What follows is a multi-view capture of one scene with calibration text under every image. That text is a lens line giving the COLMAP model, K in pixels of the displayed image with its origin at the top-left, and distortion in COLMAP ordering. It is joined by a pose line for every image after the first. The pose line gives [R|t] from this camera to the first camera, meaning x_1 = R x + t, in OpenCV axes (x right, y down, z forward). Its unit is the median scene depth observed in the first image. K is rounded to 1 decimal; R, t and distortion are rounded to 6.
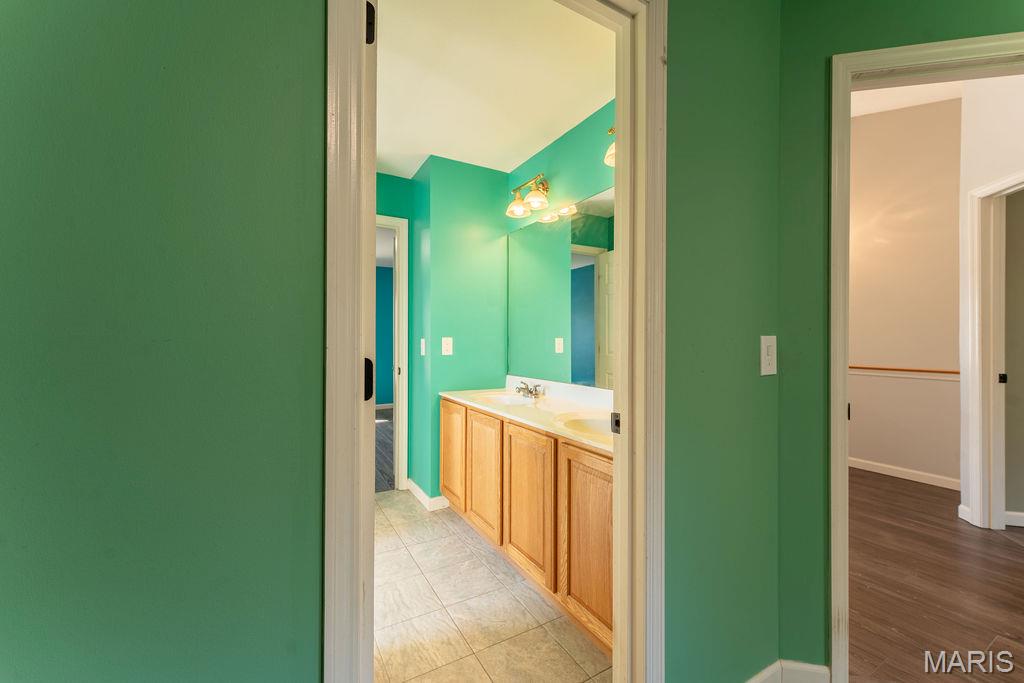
lens RADIAL K [[412.1, 0, 512.0], [0, 412.1, 341.5], [0, 0, 1]] dist [-0.034765, -0.000055]
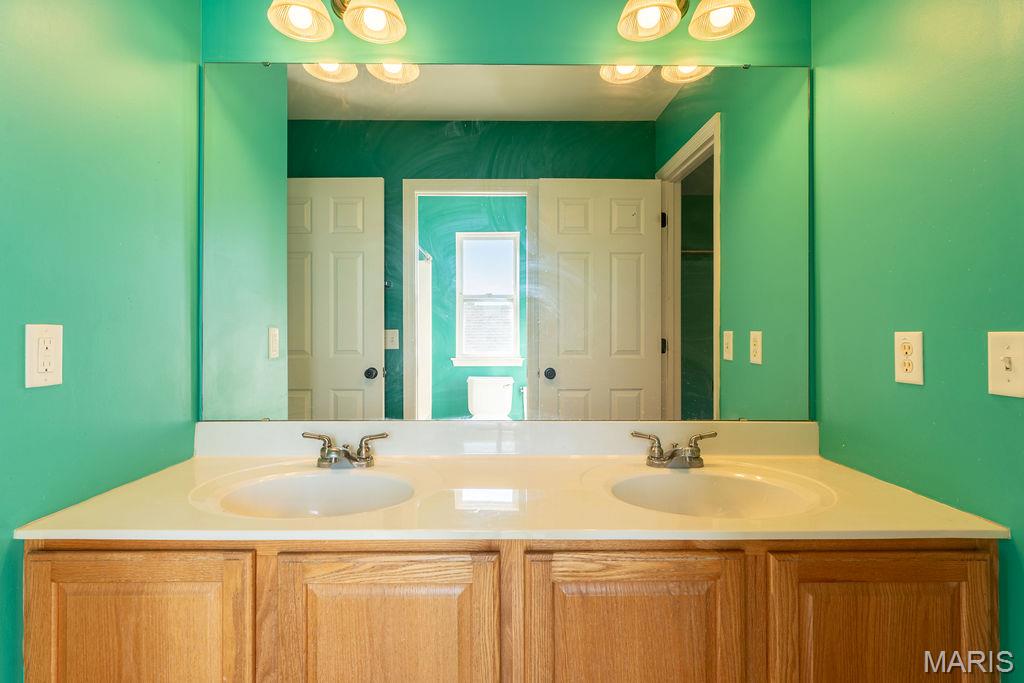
lens RADIAL K [[538.5, 0, 507.7], [0, 538.5, 303.1], [0, 0, 1]] dist [0.048939, 0.000053]
pose [[0.506850, 0.043659, 0.860928, -0.345417], [-0.003106, 0.998803, -0.048823, -0.007011], [-0.862029, 0.022072, 0.506379, 0.551319]]
